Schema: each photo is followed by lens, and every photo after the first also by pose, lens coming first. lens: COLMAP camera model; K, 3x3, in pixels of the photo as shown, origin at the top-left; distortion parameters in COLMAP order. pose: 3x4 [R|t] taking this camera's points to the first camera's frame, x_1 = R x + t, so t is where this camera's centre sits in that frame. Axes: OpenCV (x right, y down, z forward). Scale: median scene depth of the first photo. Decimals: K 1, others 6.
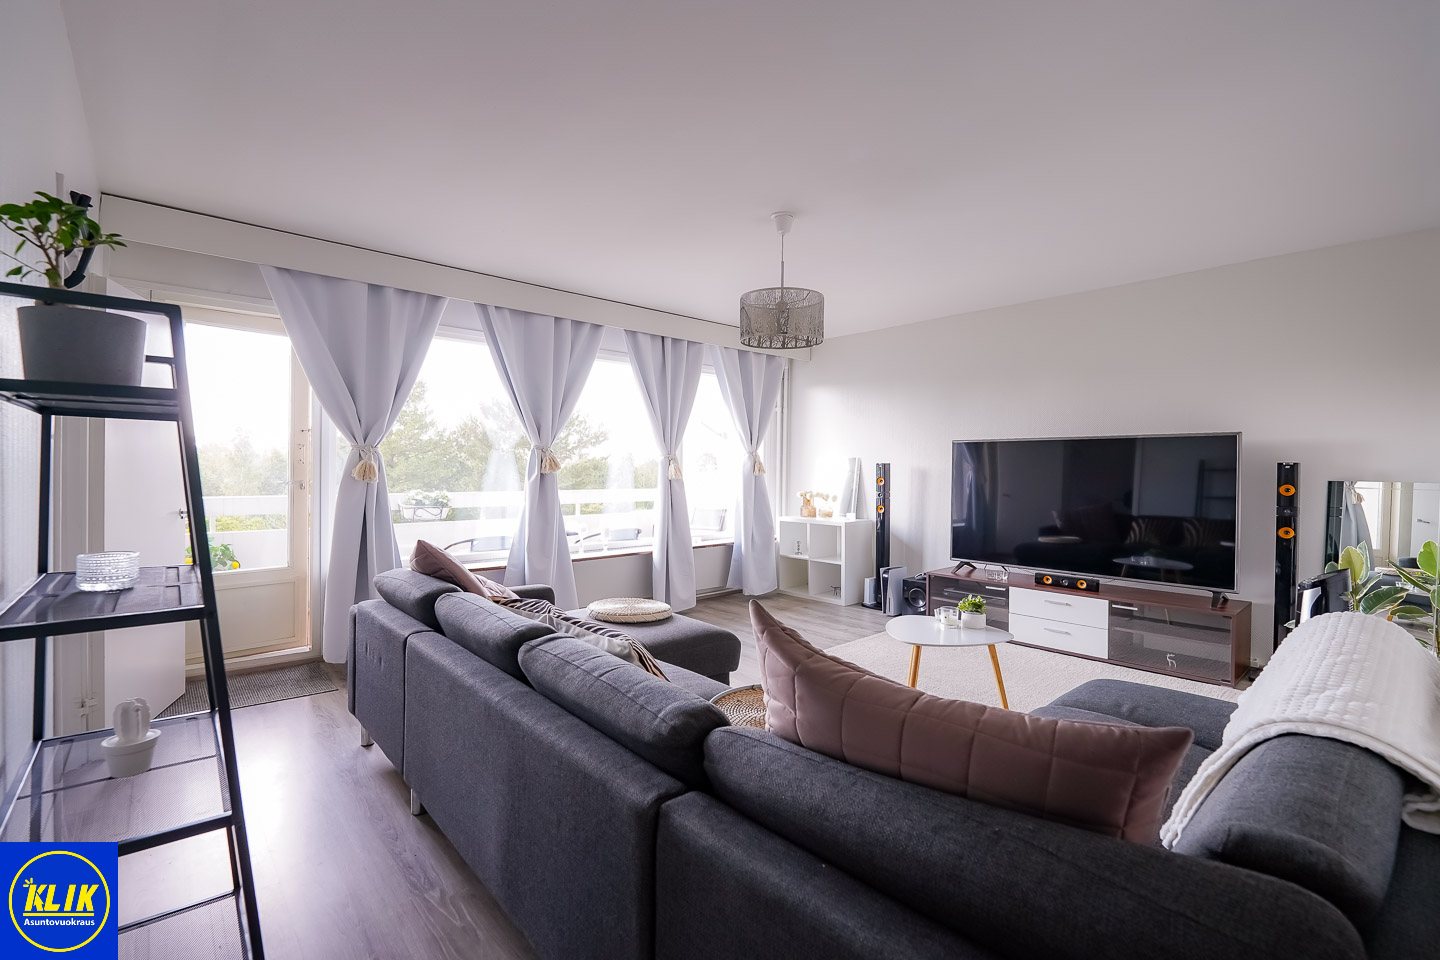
lens RADIAL K [[637.3, 0, 720.2], [0, 637.3, 496.7], [0, 0, 1]] dist [-0.005823, -0.005650]
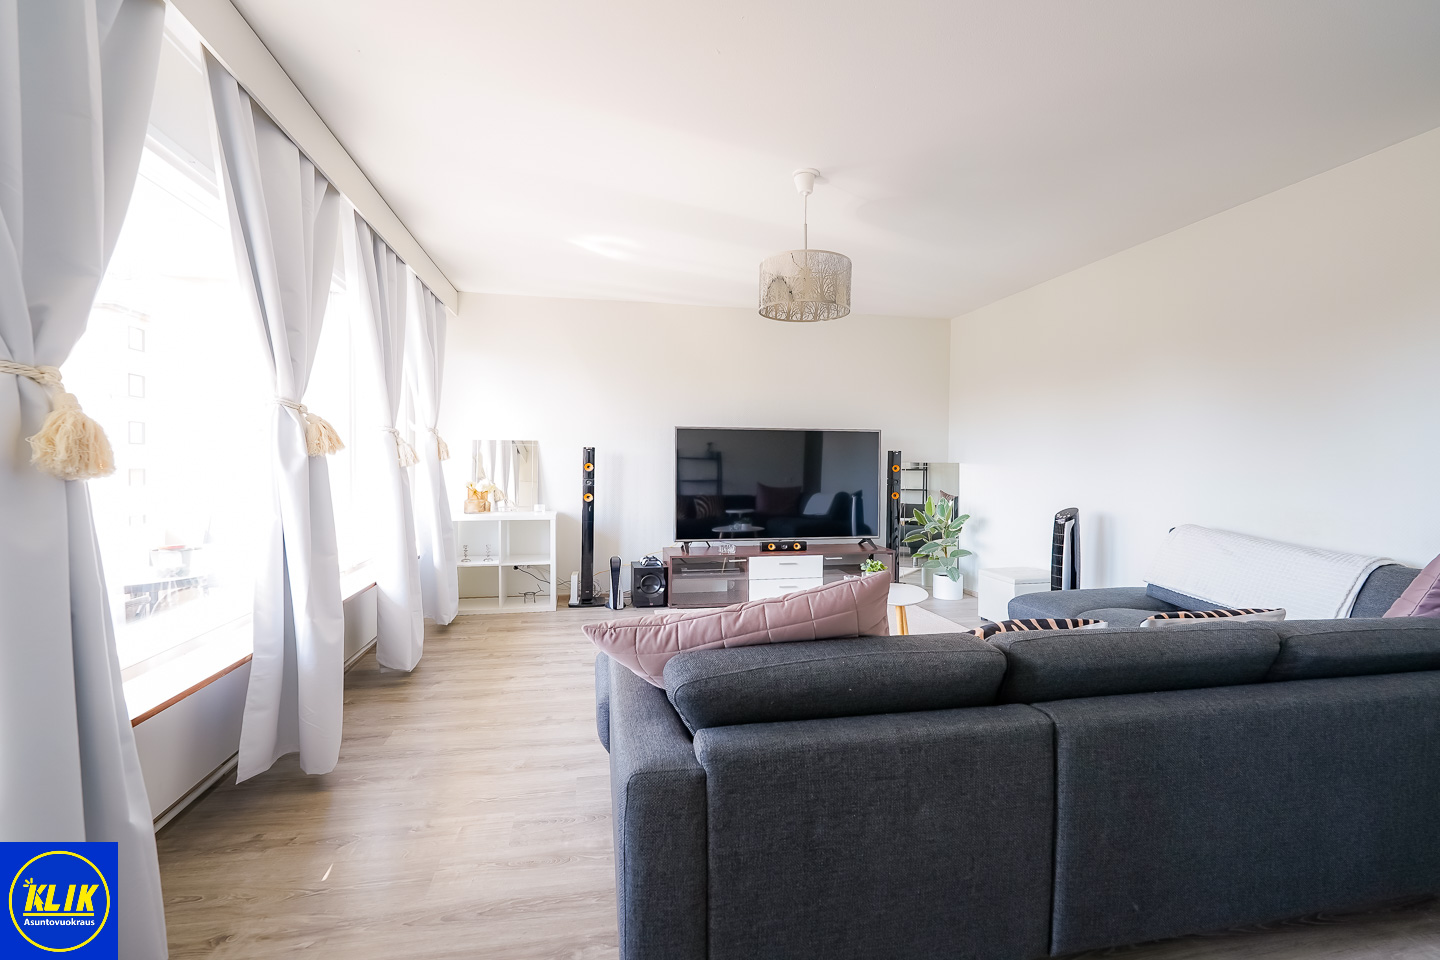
lens RADIAL K [[637.3, 0, 720.2], [0, 637.3, 496.7], [0, 0, 1]] dist [-0.005823, -0.005650]
pose [[0.491038, -0.051114, 0.869637, -0.565183], [0.030275, 0.998675, 0.041604, -0.016128], [-0.870612, 0.005899, 0.491936, 0.485283]]
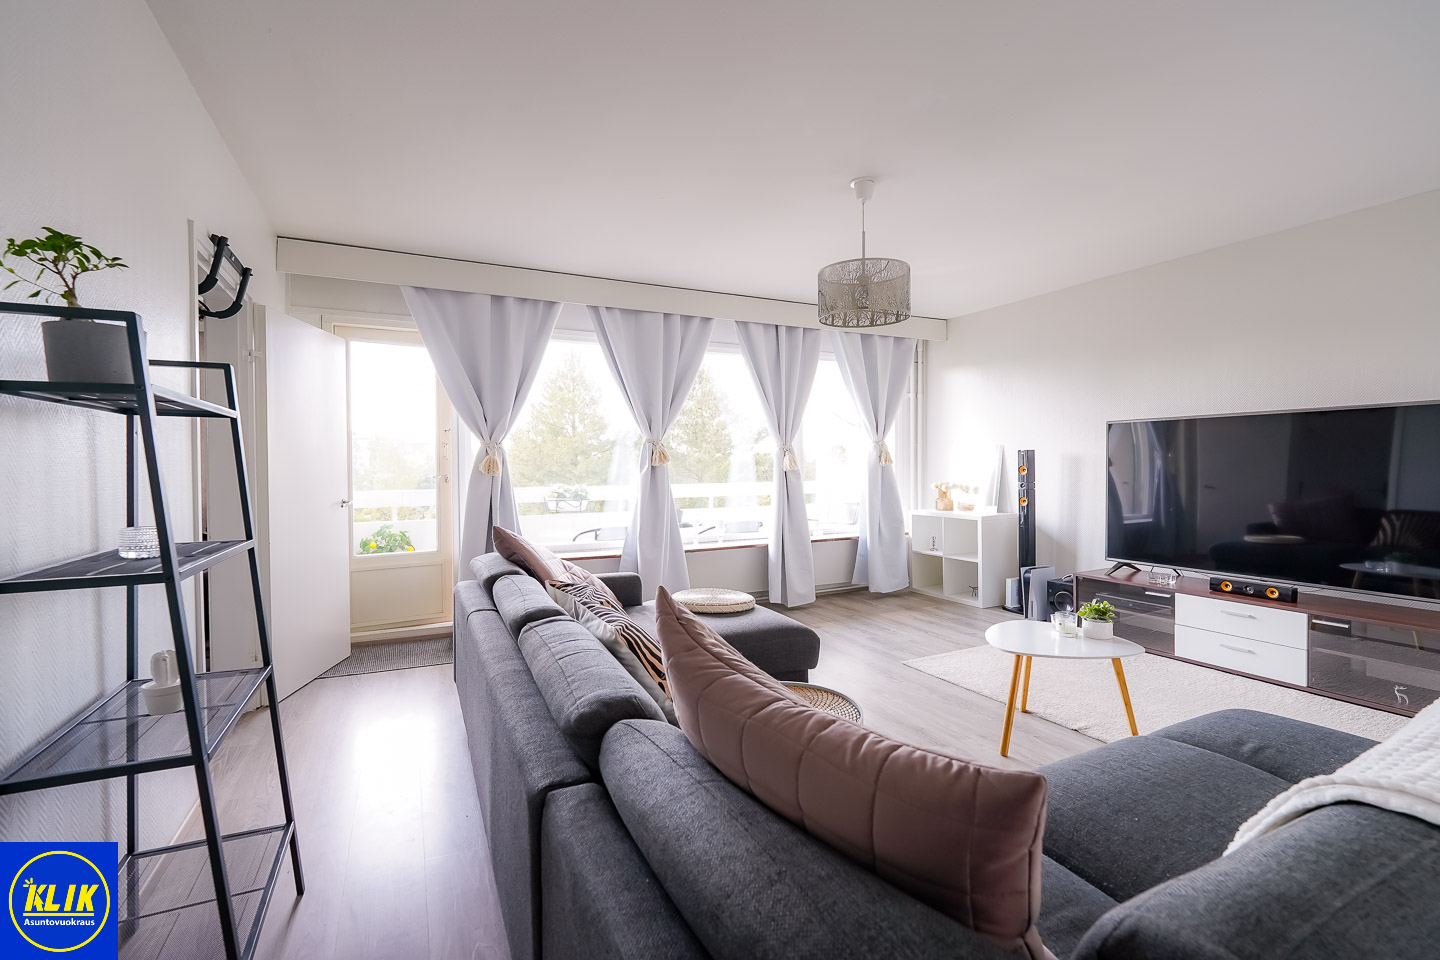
lens RADIAL K [[637.3, 0, 720.2], [0, 637.3, 496.7], [0, 0, 1]] dist [-0.005823, -0.005650]
pose [[0.963595, -0.001890, -0.267359, 0.100482], [0.003723, 0.999973, 0.006349, 0.006941], [0.267340, -0.007114, 0.963576, 0.033968]]
